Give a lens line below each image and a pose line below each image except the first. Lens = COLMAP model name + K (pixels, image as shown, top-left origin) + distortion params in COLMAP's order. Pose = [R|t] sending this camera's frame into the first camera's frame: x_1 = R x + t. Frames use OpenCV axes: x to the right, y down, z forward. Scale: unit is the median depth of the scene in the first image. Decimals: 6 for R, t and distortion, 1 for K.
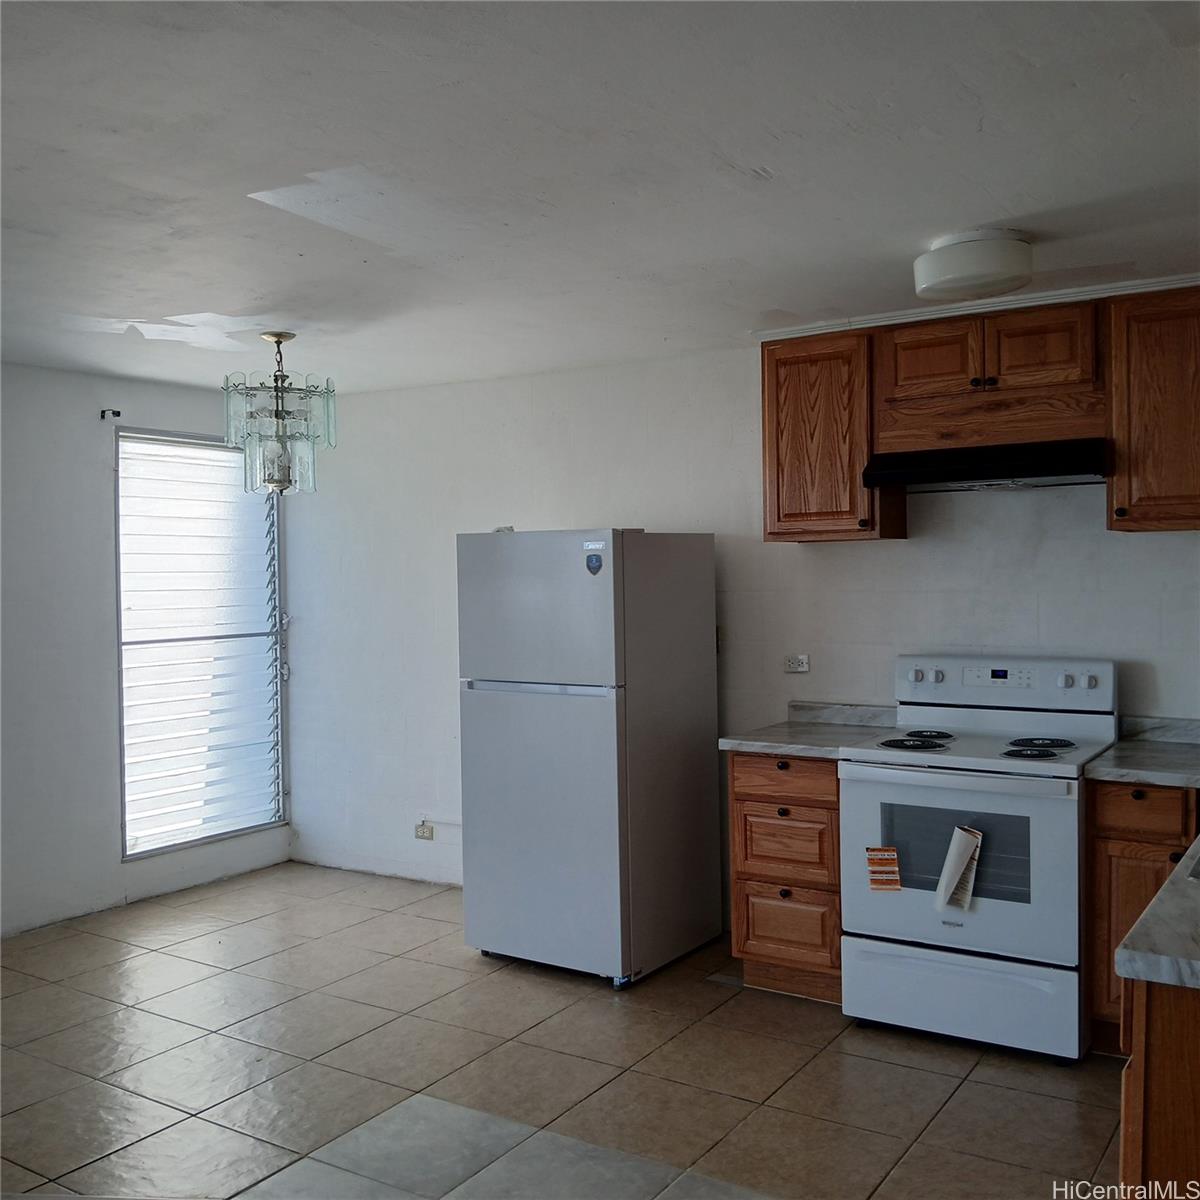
lens RADIAL K [[1215.5, 0, 600.0], [0, 1215.5, 600.0], [0, 0, 1]] dist [0.102512, -0.269145]
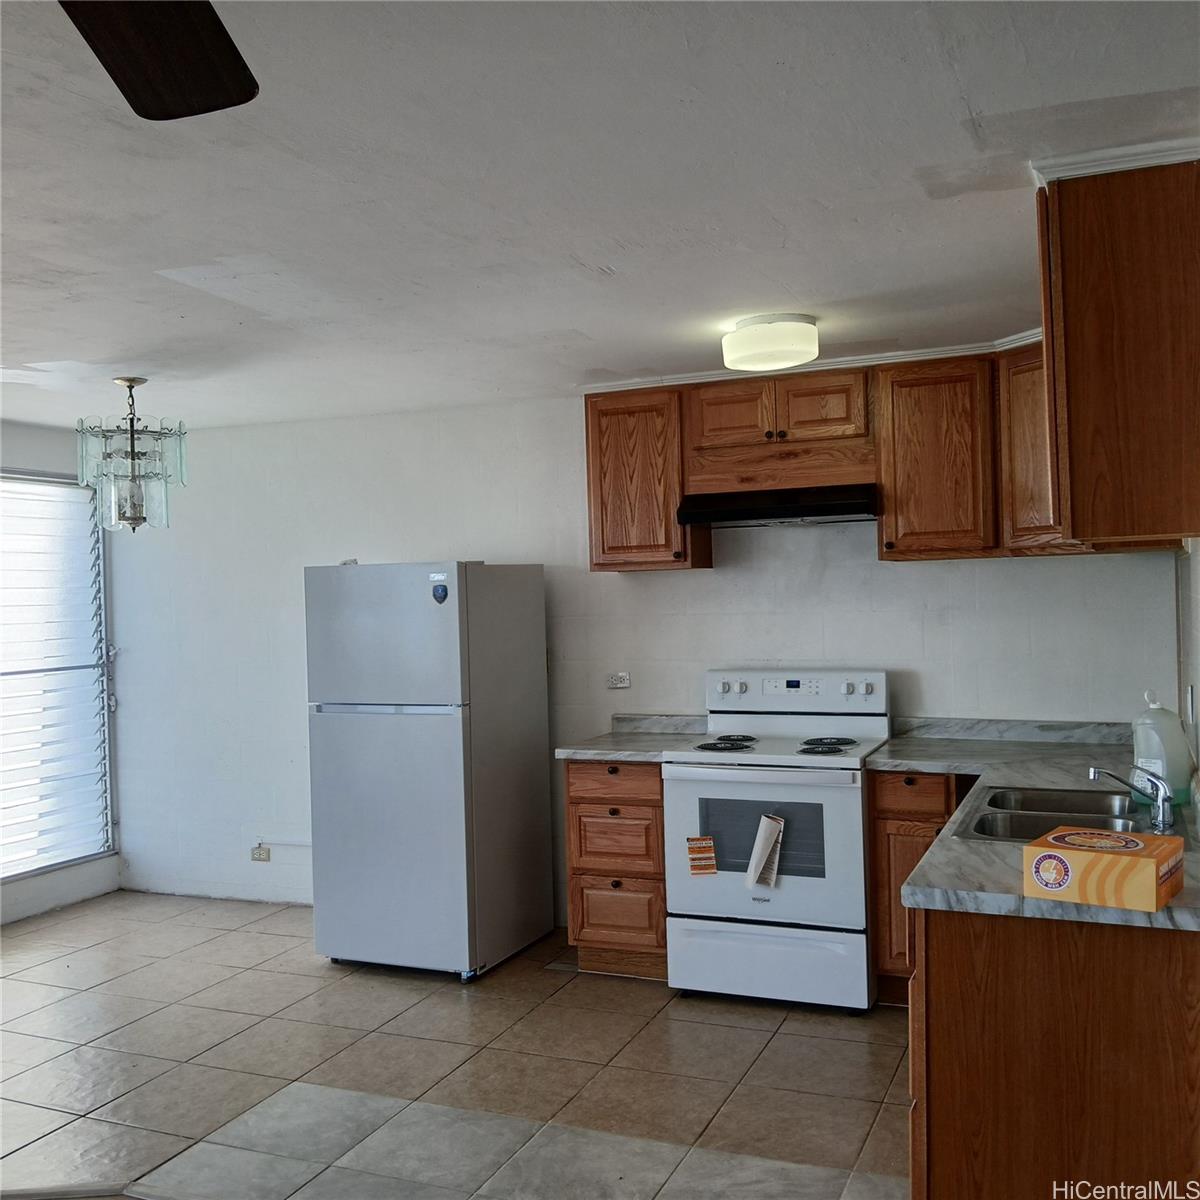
lens RADIAL K [[1215.5, 0, 600.0], [0, 1215.5, 600.0], [0, 0, 1]] dist [0.102512, -0.269145]
pose [[0.984788, -0.013658, 0.173221, -0.054647], [0.017145, 0.999679, -0.018652, -0.000948], [-0.172910, 0.021338, 0.984706, -0.110504]]
